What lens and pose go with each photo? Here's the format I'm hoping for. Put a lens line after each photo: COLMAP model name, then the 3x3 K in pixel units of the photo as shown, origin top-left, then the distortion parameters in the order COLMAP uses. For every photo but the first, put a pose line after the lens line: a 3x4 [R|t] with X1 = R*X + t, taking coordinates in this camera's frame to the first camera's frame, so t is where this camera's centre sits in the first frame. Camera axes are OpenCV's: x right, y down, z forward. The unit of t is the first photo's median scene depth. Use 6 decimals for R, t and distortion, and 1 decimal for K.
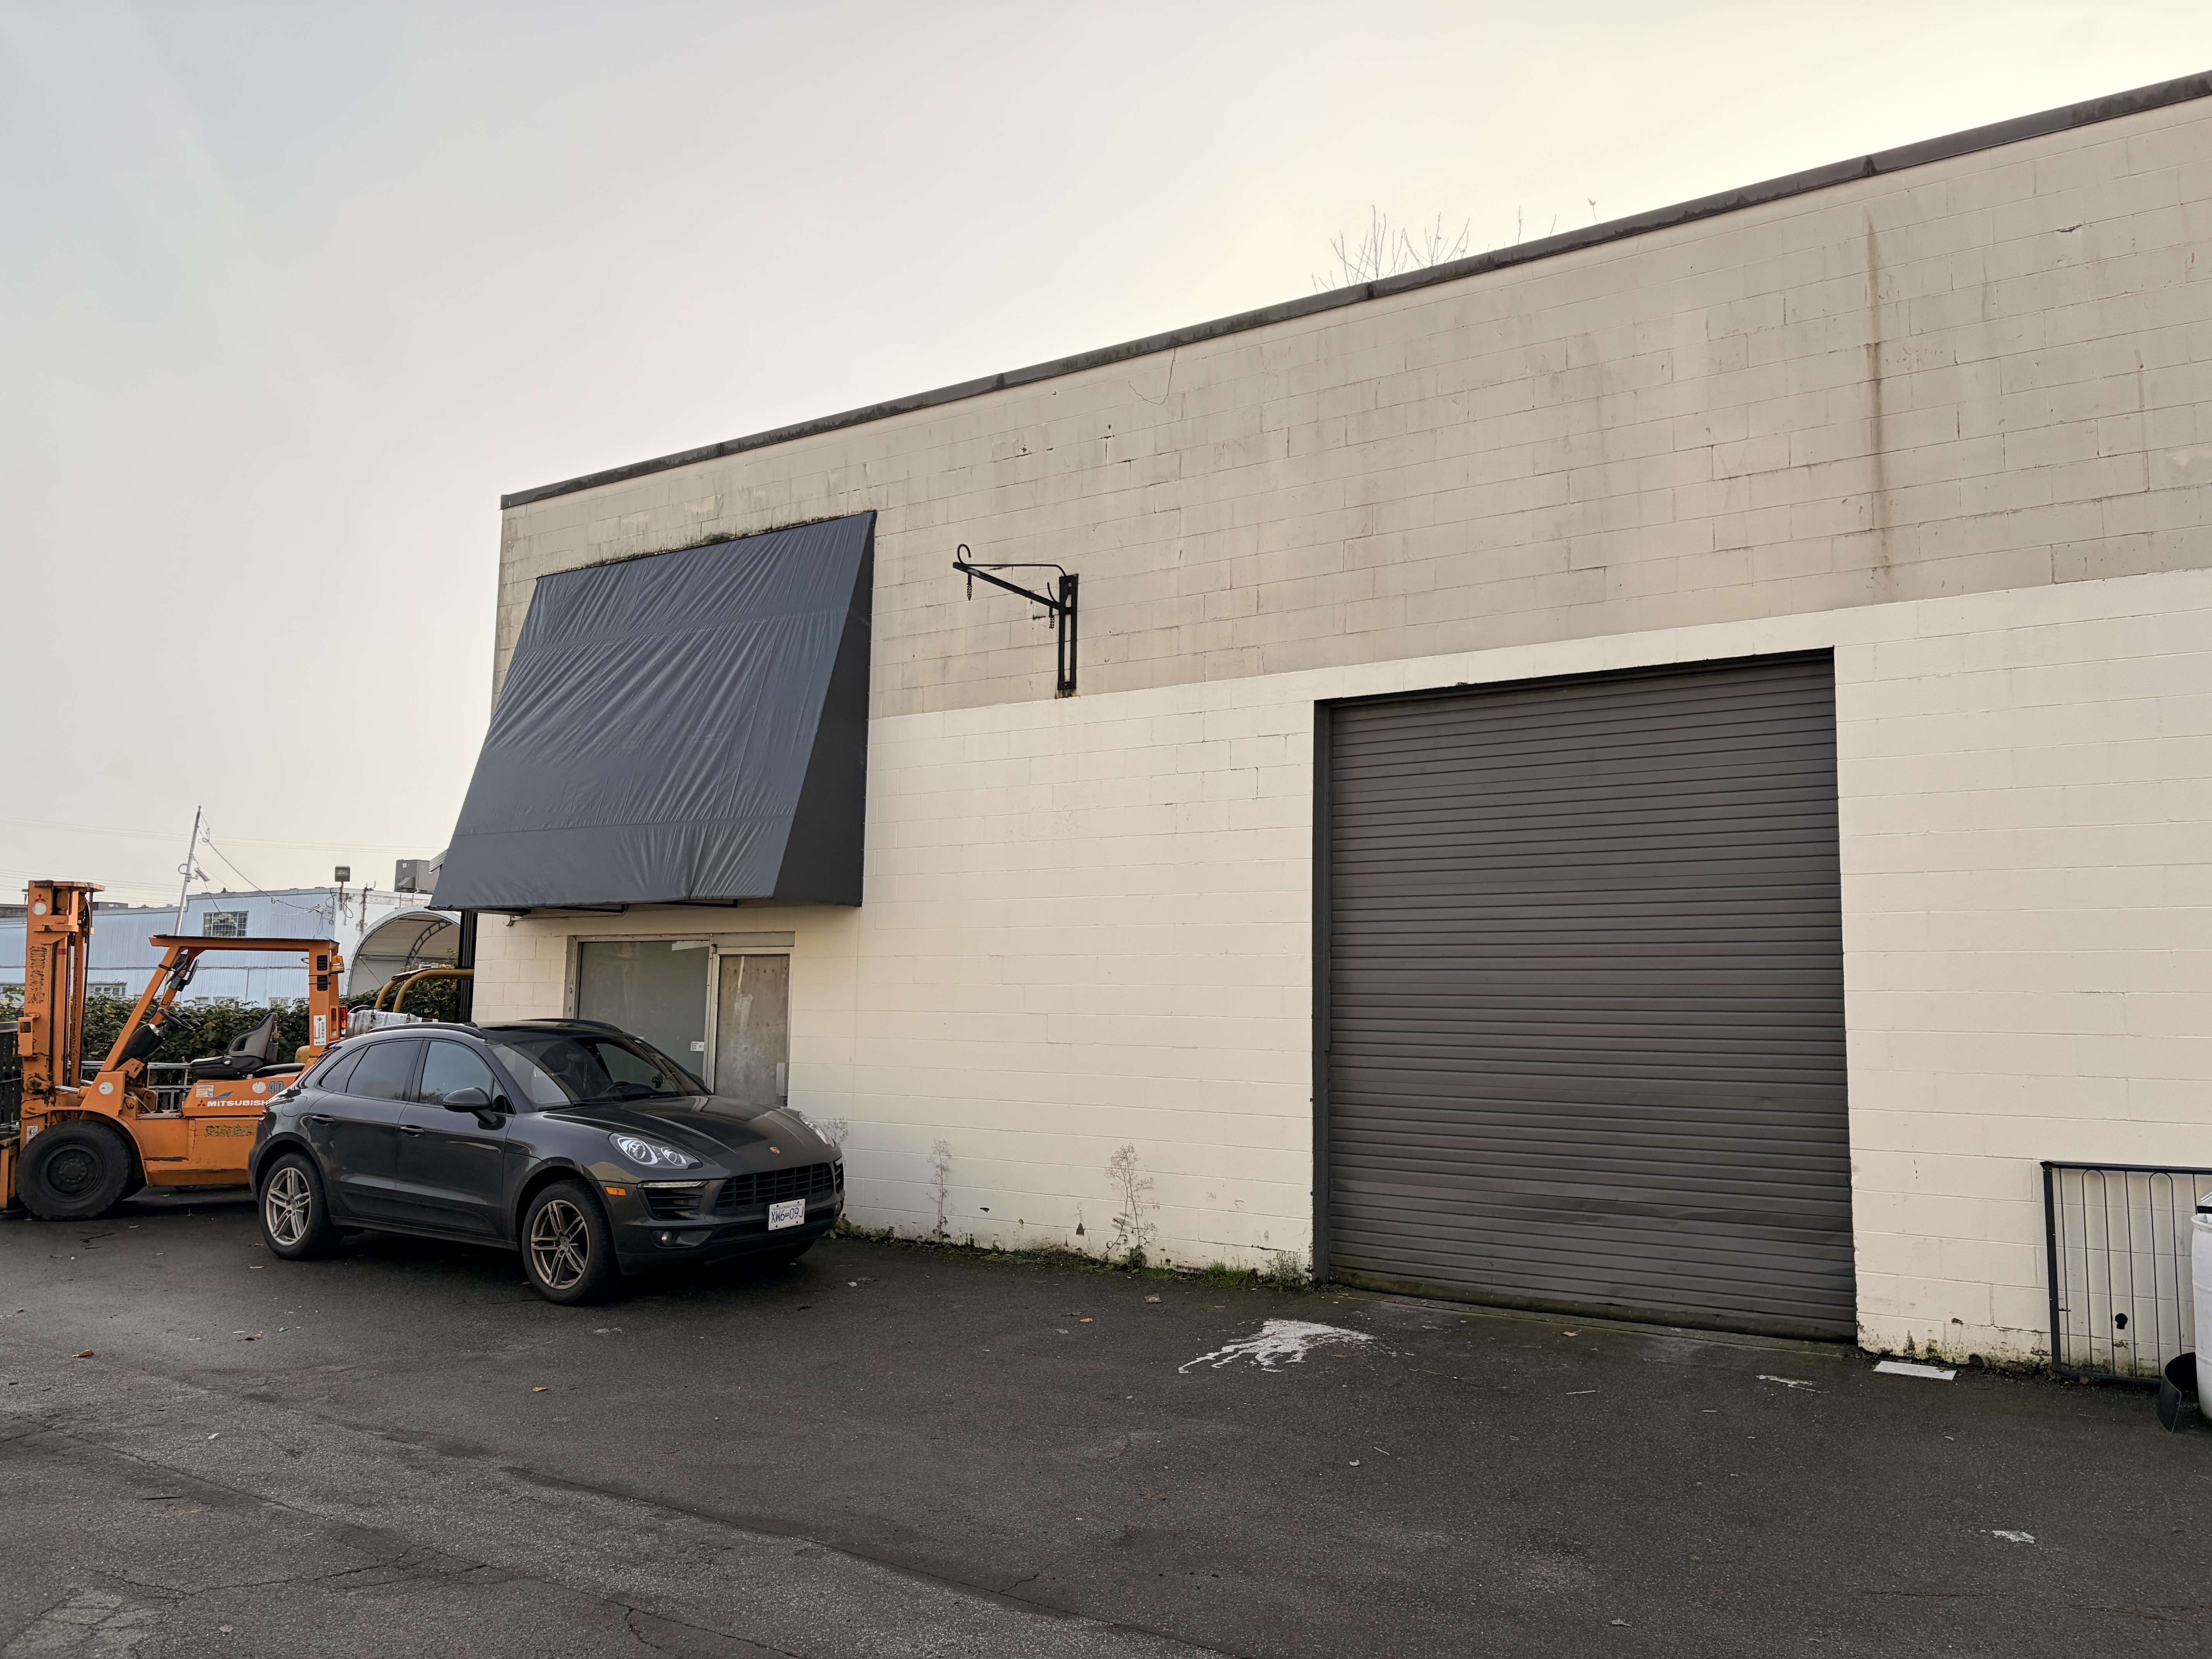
lens RADIAL K [[1681.4, 0, 1105.9], [0, 1681.4, 823.4], [0, 0, 1]] dist [0.007323, 0.006124]
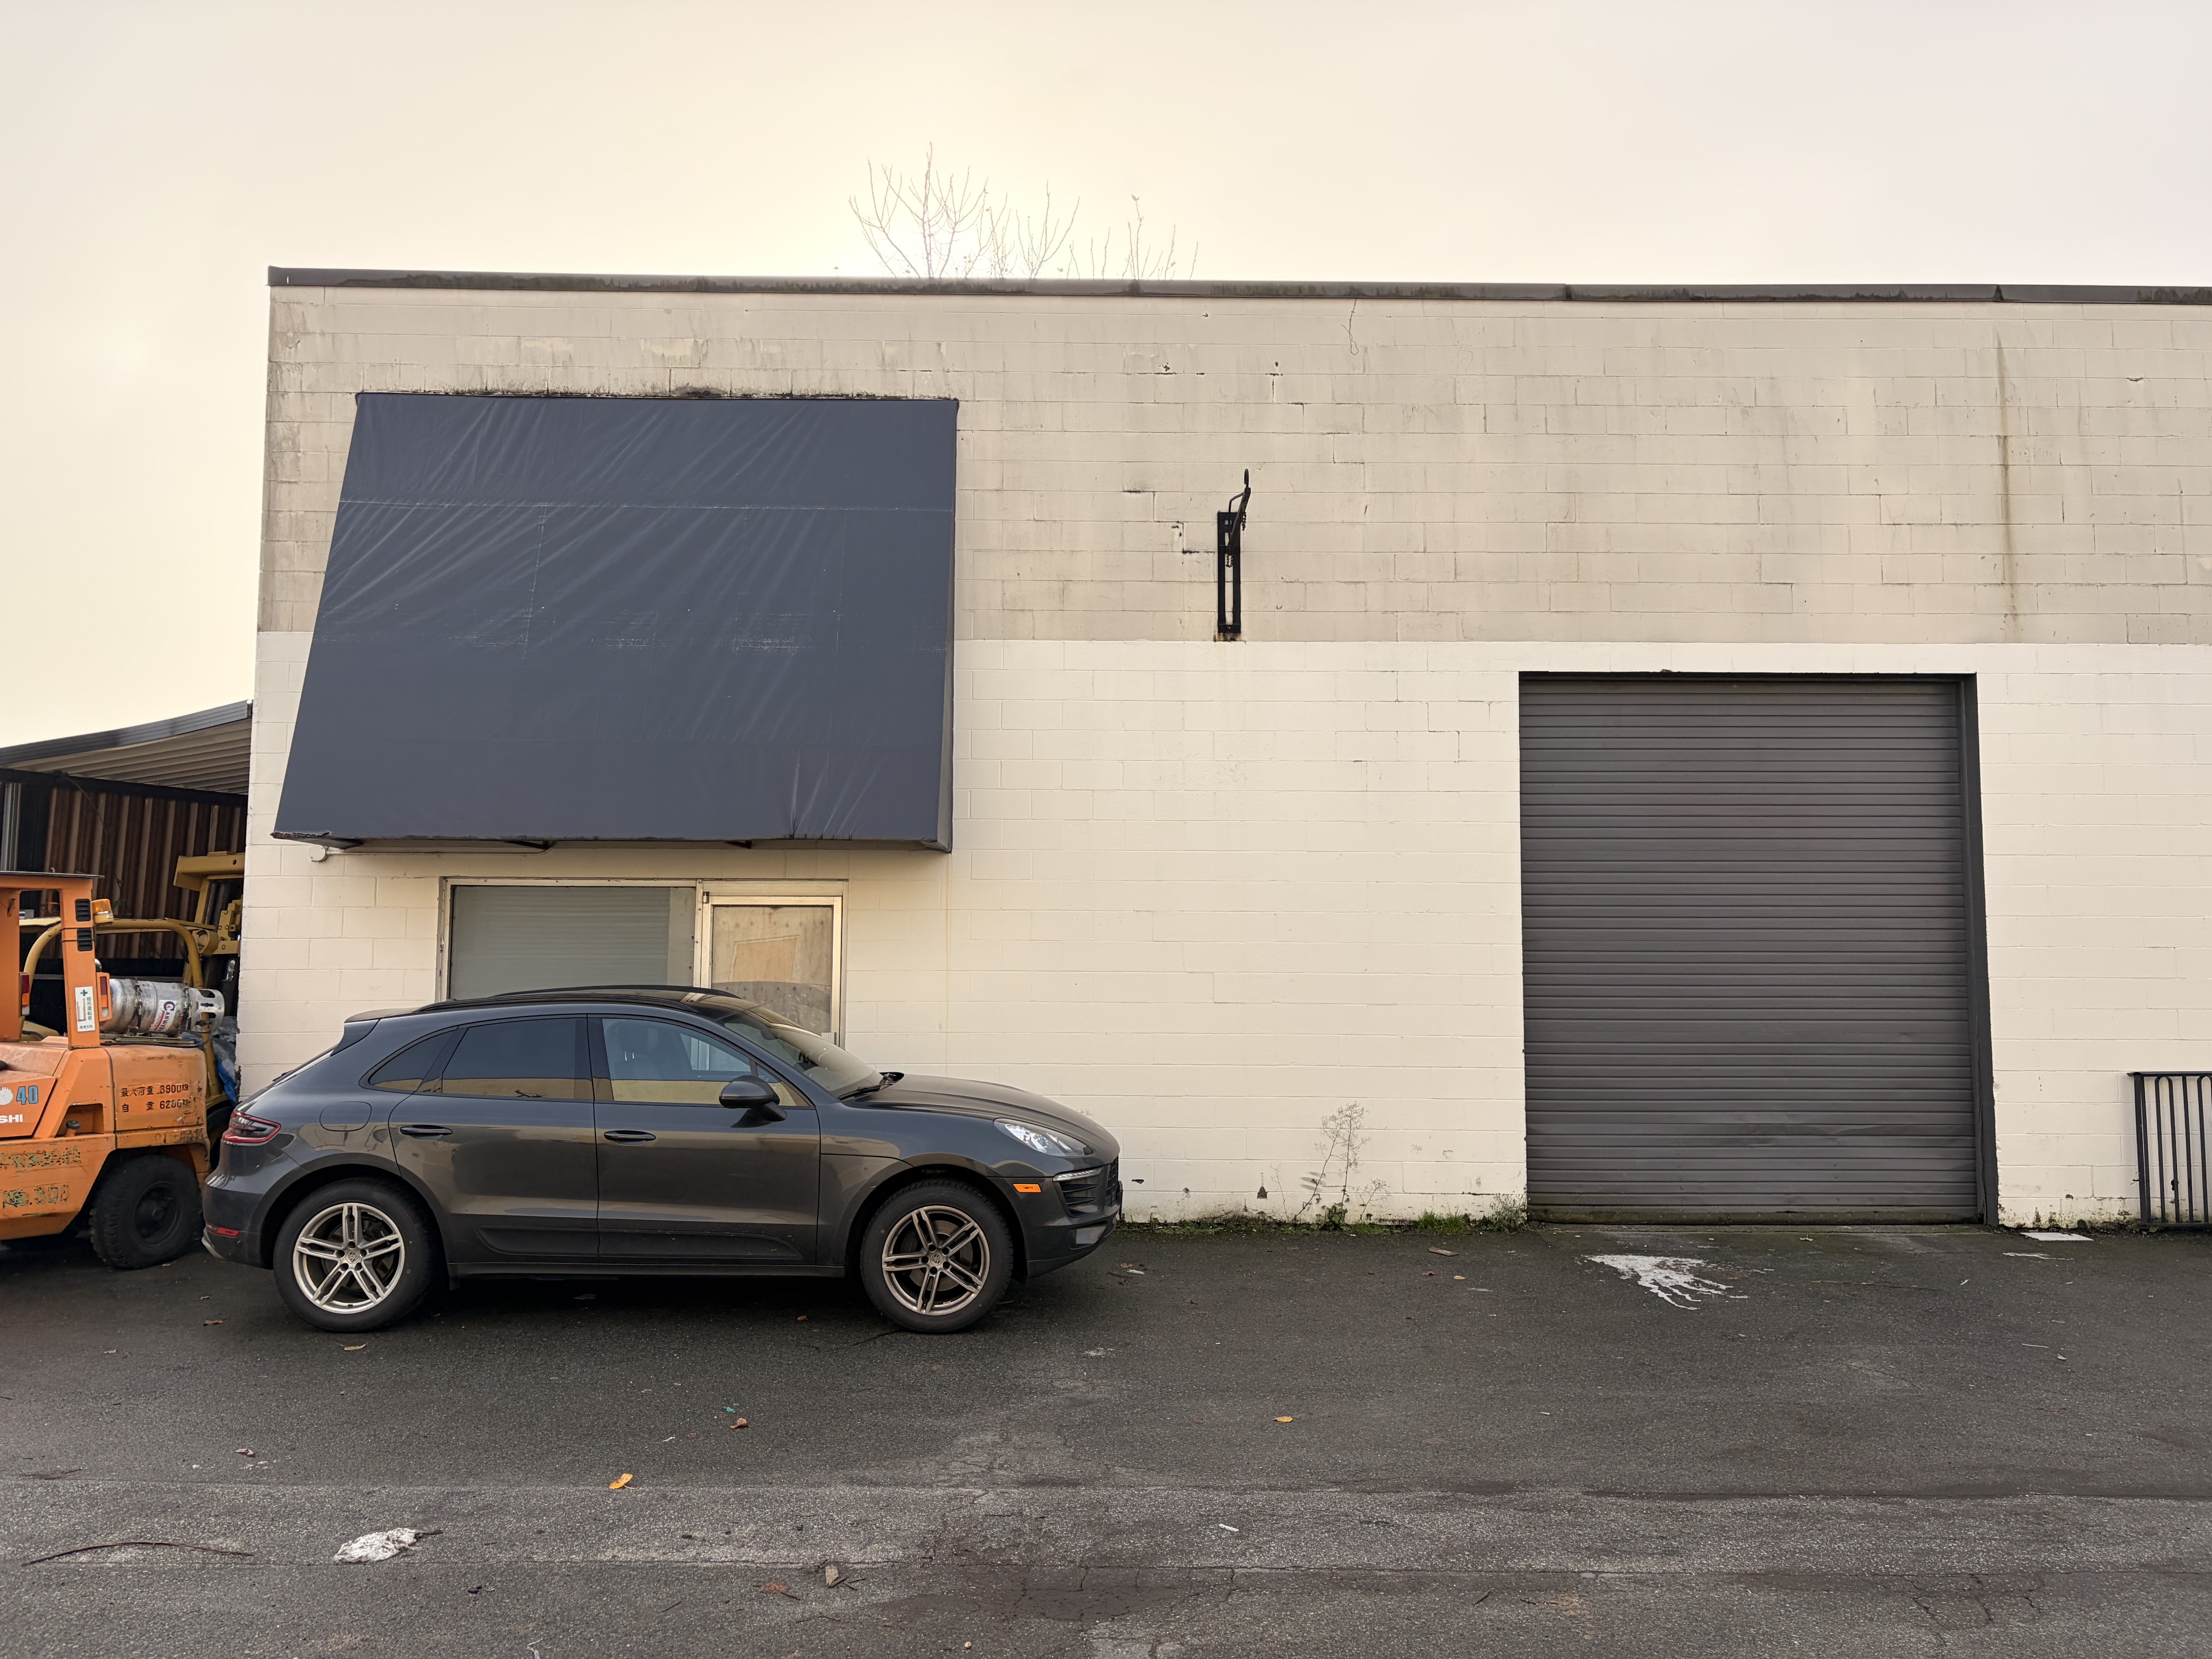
lens RADIAL K [[1681.4, 0, 1105.8], [0, 1681.4, 832.3], [0, 0, 1]] dist [0.007323, 0.006124]
pose [[0.822841, 0.036047, 0.567127, -0.682929], [-0.054631, 0.998381, 0.015806, 0.024569], [-0.565639, -0.043989, 0.823479, 0.275937]]
